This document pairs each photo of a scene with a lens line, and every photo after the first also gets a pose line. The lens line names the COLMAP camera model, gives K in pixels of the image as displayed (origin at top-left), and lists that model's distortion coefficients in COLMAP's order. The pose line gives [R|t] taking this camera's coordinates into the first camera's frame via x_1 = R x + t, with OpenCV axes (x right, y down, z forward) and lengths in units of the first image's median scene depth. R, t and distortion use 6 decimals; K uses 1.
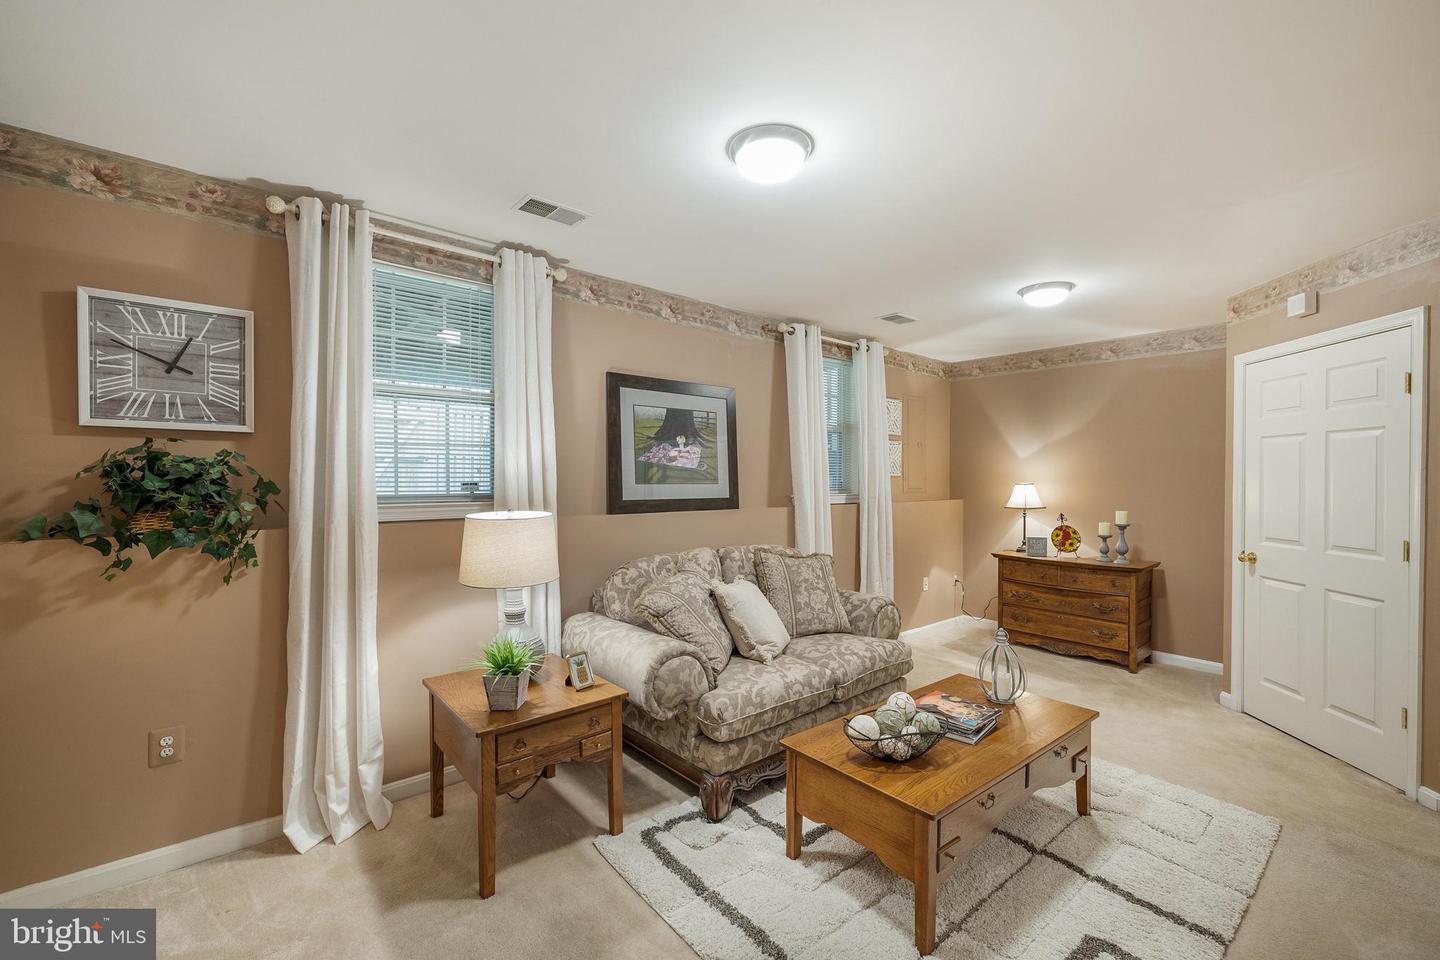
lens RADIAL K [[598.7, 0, 719.6], [0, 598.7, 478.4], [0, 0, 1]] dist [-0.000492, 0.000541]
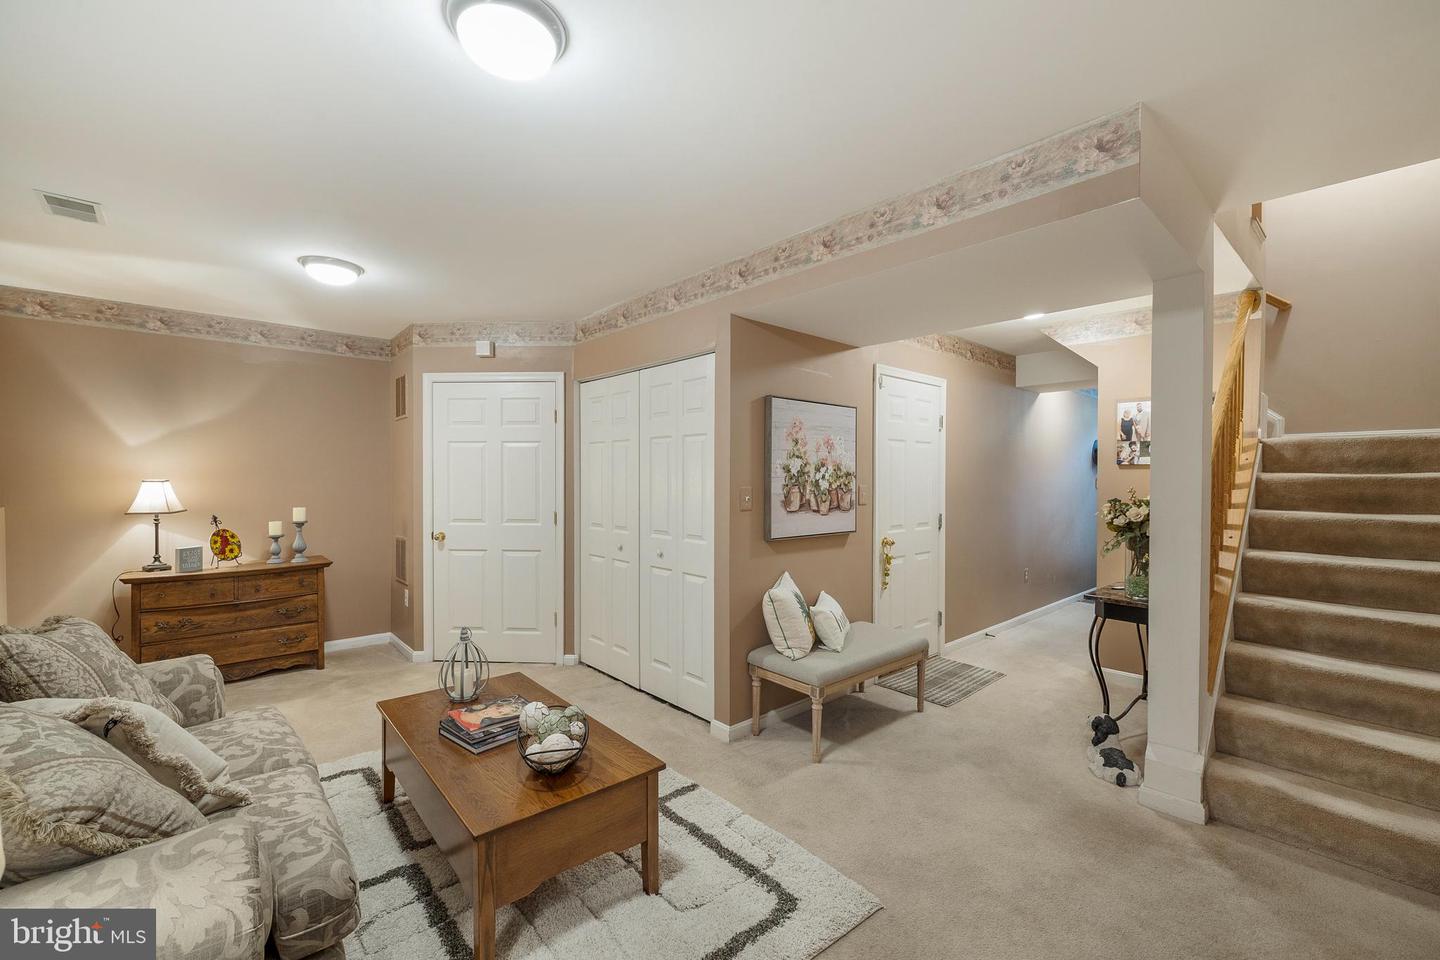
lens RADIAL K [[598.7, 0, 719.1], [0, 598.7, 483.2], [0, 0, 1]] dist [-0.000492, 0.000541]
pose [[-0.022082, -0.017899, 0.999596, -0.302128], [-0.001179, 0.999839, 0.017877, -0.002649], [-0.999755, -0.000784, -0.022099, 0.344626]]
